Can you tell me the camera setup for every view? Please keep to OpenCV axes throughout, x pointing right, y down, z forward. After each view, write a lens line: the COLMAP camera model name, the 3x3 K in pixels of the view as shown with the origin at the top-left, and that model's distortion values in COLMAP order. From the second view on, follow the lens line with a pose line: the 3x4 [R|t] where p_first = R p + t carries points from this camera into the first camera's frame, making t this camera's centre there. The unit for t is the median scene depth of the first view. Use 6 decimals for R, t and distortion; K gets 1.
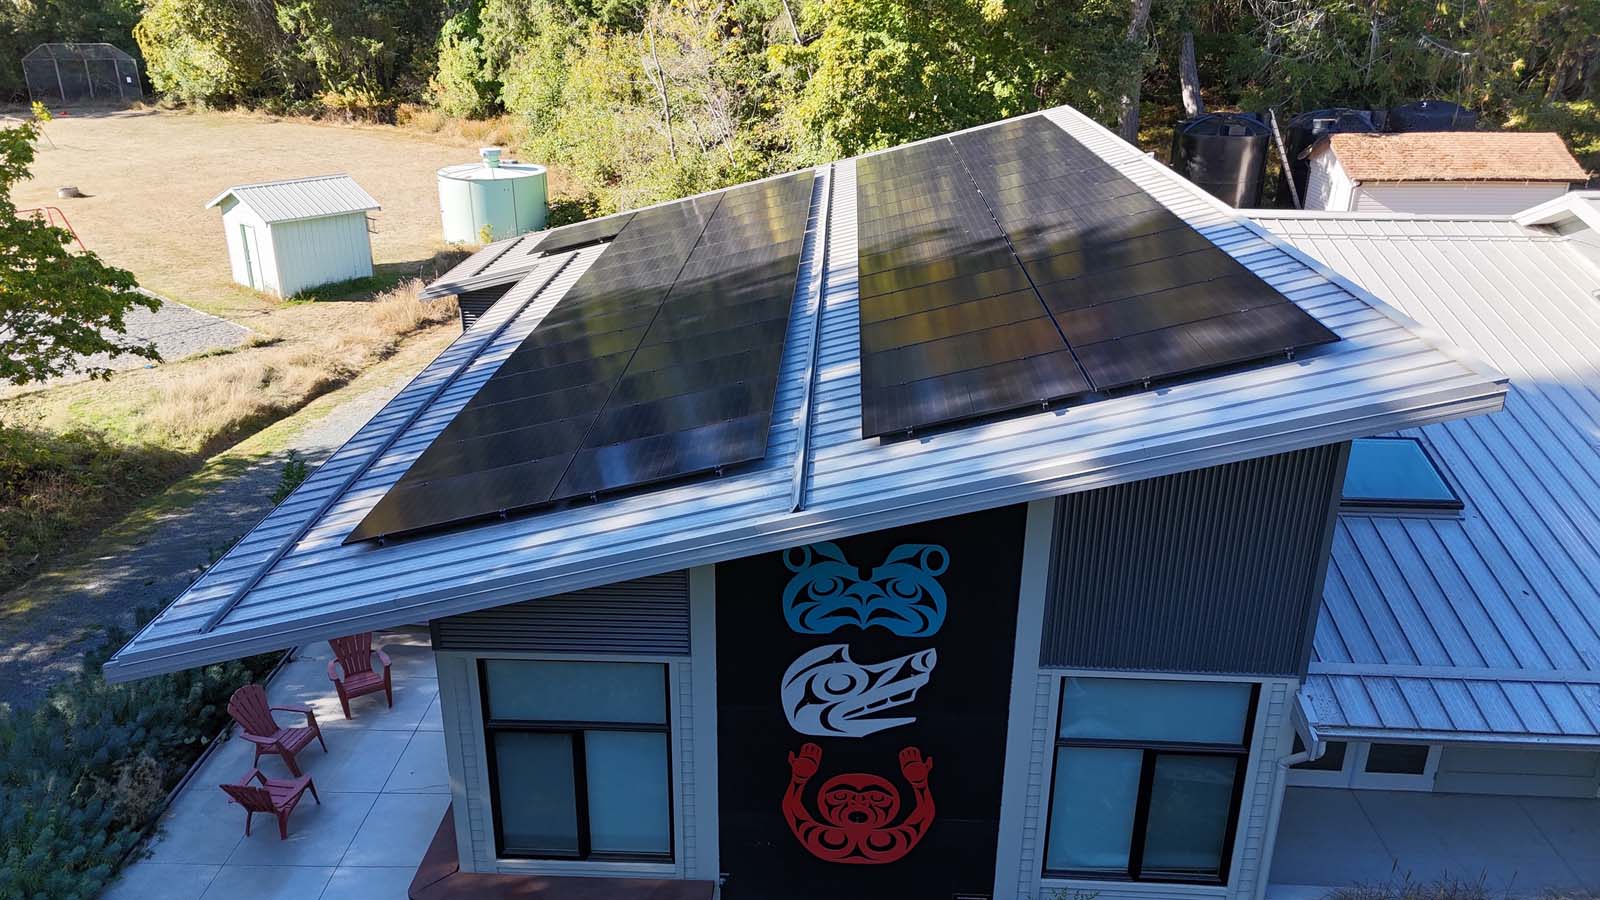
lens RADIAL K [[1189.4, 0, 803.3], [0, 1189.4, 444.0], [0, 0, 1]] dist [0.087203, -0.067828]
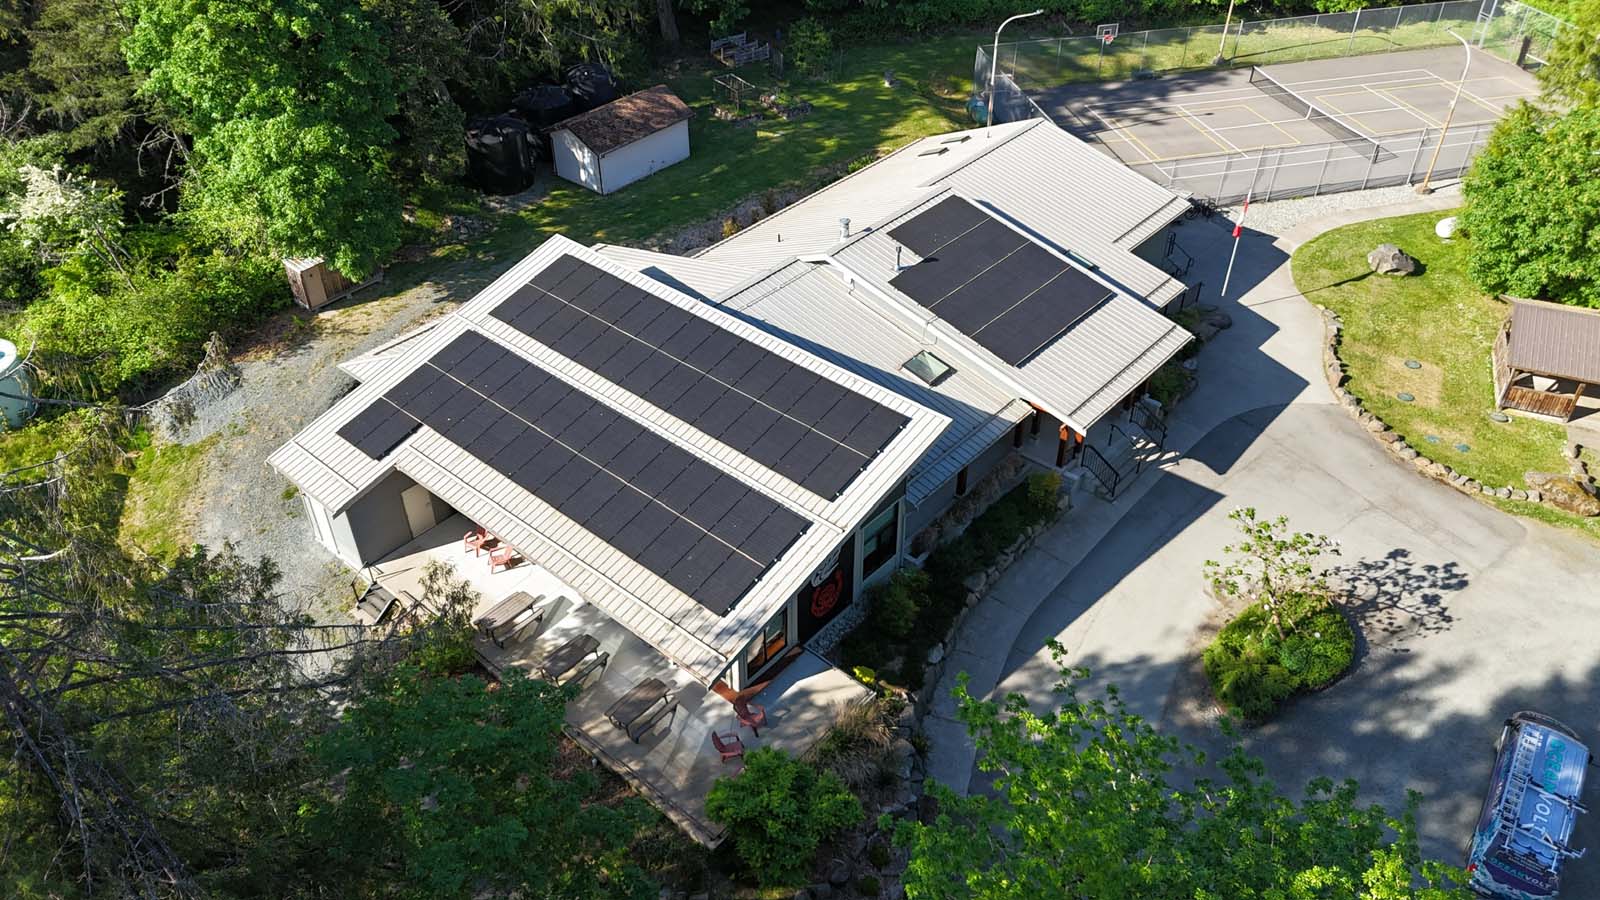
lens RADIAL K [[1189.4, 0, 803.3], [0, 1189.4, 444.0], [0, 0, 1]] dist [0.087203, -0.067828]
pose [[0.626833, -0.481196, 0.612805, -1.541182], [0.293026, 0.874352, 0.386838, -1.146156], [-0.721953, -0.062915, 0.689076, -0.983618]]
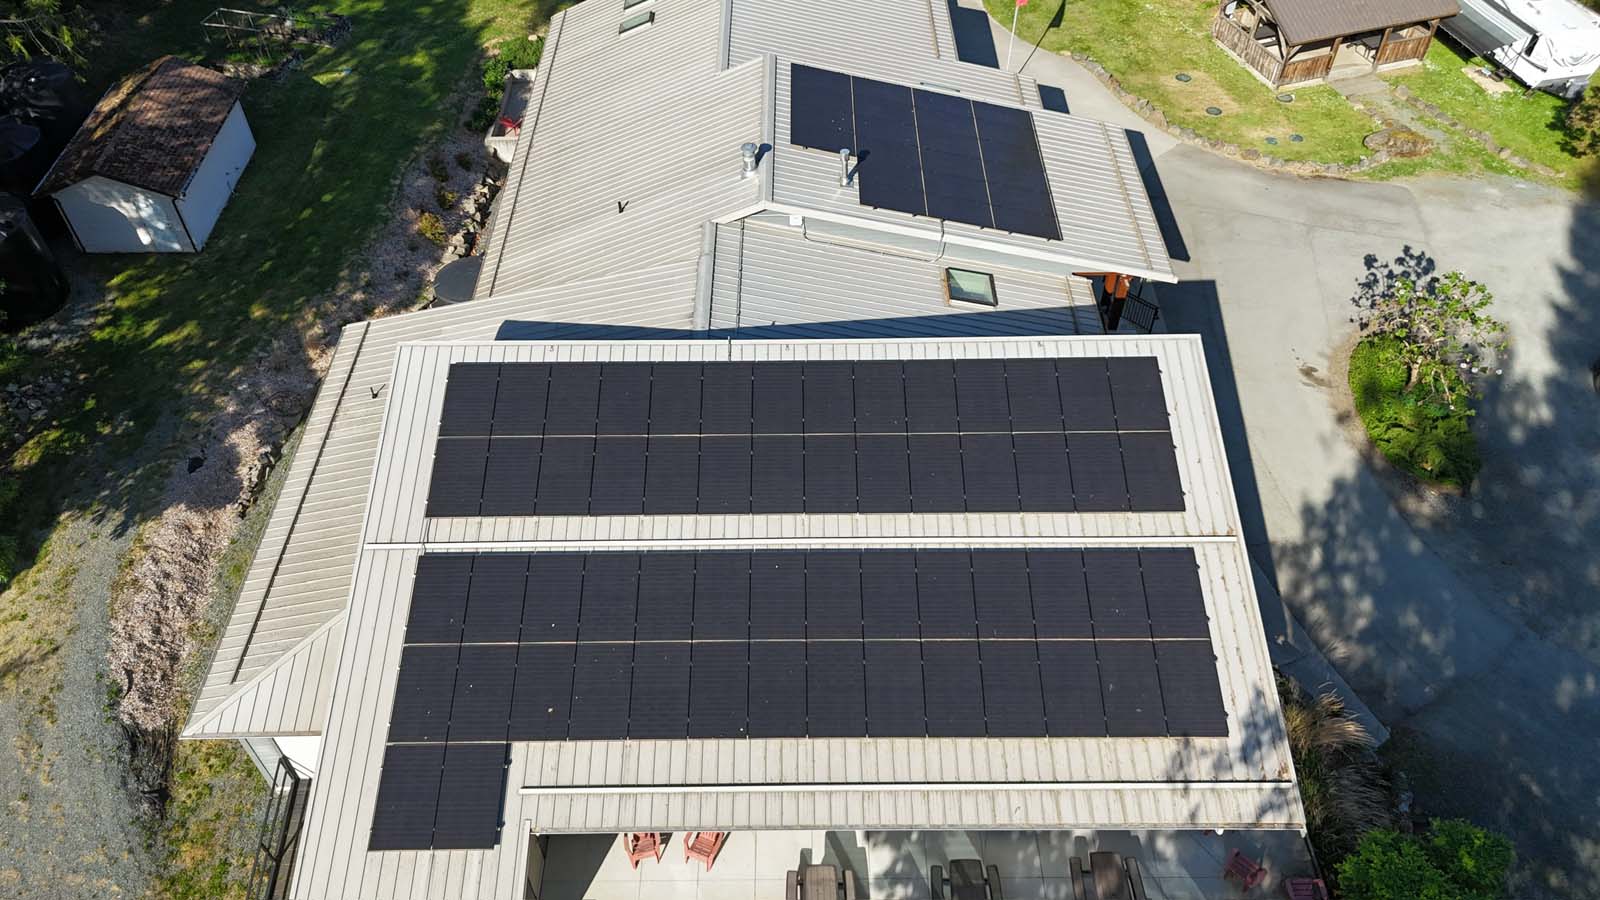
lens RADIAL K [[1176.4, 0, 804.9], [0, 1176.4, 451.8], [0, 0, 1]] dist [0.063042, -0.062877]
pose [[-0.044496, -0.731443, 0.680449, -1.144265], [0.369773, 0.620689, 0.691385, -1.587847], [-0.928056, 0.282376, 0.242850, 0.851547]]
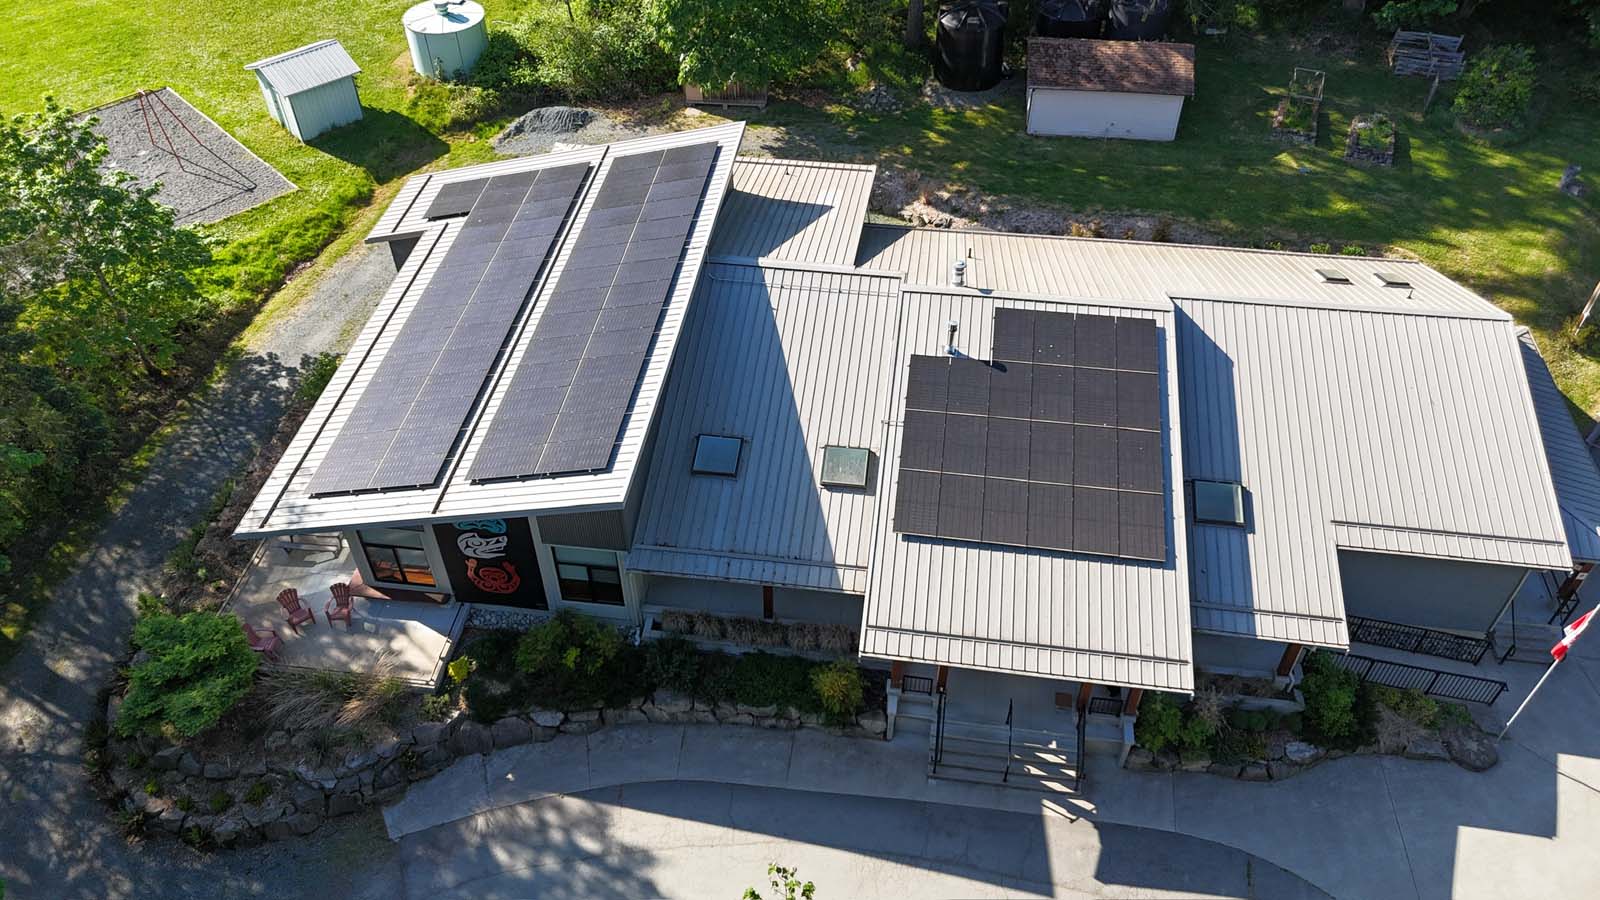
lens RADIAL K [[1195.3, 0, 800.8], [0, 1195.3, 442.6], [0, 0, 1]] dist [0.048349, -0.000896]
pose [[0.995856, 0.058123, -0.069953, 0.847823], [-0.026989, 0.923357, 0.382994, -0.981541], [0.086853, -0.379518, 0.921098, -1.286245]]
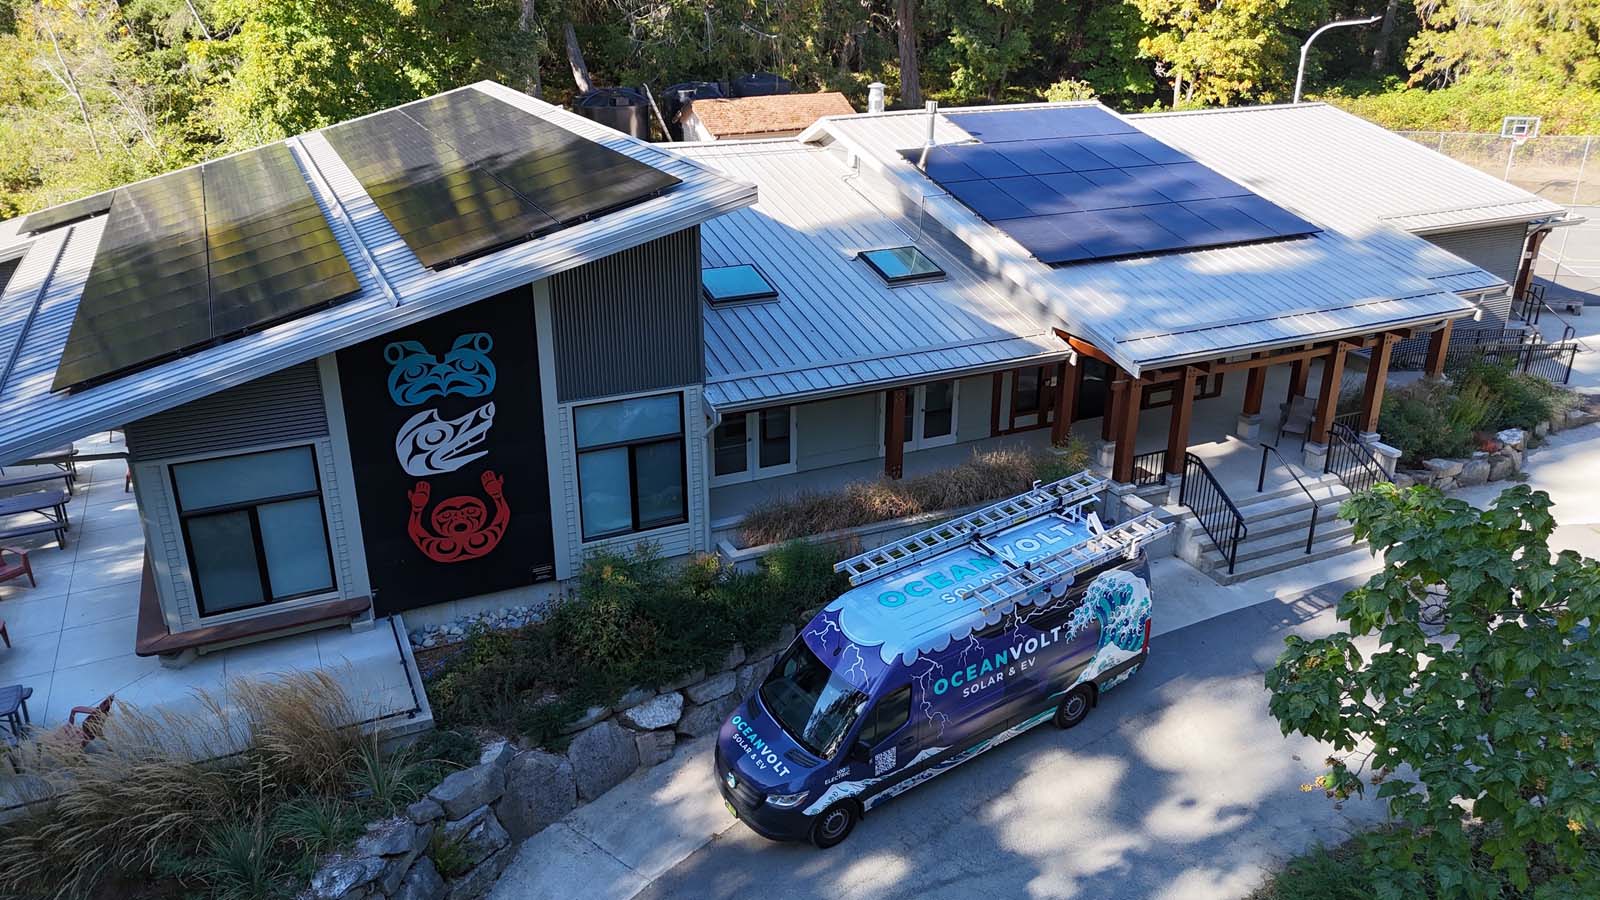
lens RADIAL K [[1189.4, 0, 803.3], [0, 1189.4, 444.0], [0, 0, 1]] dist [0.087203, -0.067828]
pose [[0.888409, -0.179790, 0.422379, -0.174339], [0.178664, 0.982986, 0.042626, 0.193896], [-0.422857, 0.037595, 0.905416, -0.531358]]
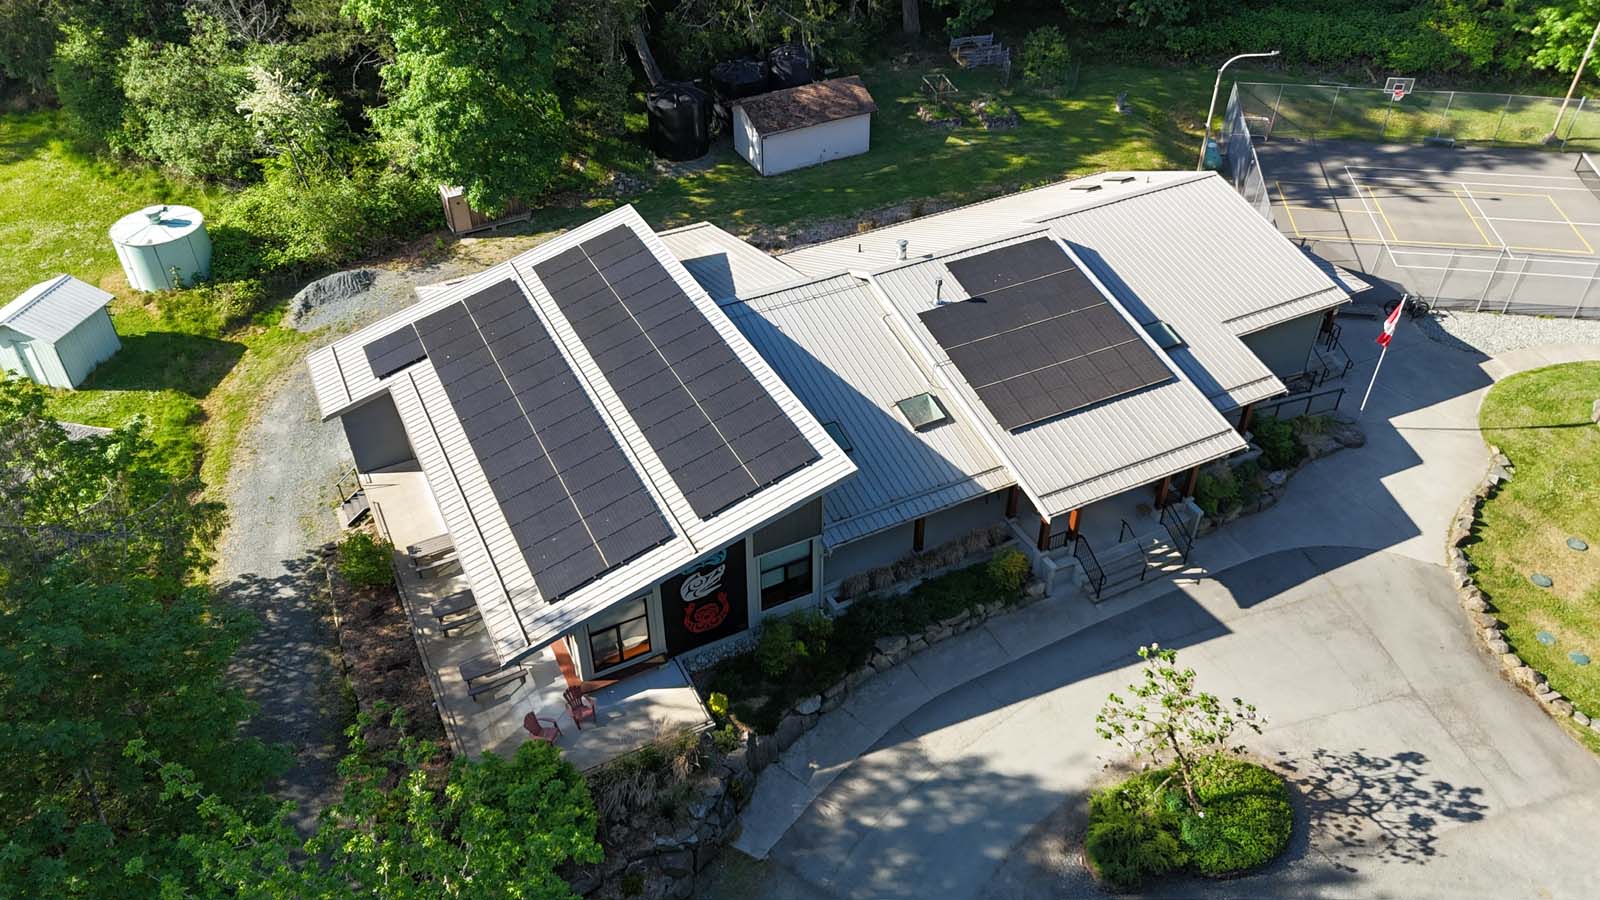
lens RADIAL K [[1189.4, 0, 803.3], [0, 1189.4, 444.0], [0, 0, 1]] dist [0.087203, -0.067828]
pose [[0.873655, -0.308235, 0.376455, -0.675047], [0.186753, 0.926905, 0.325530, -0.943019], [-0.449278, -0.214096, 0.867359, -1.503267]]
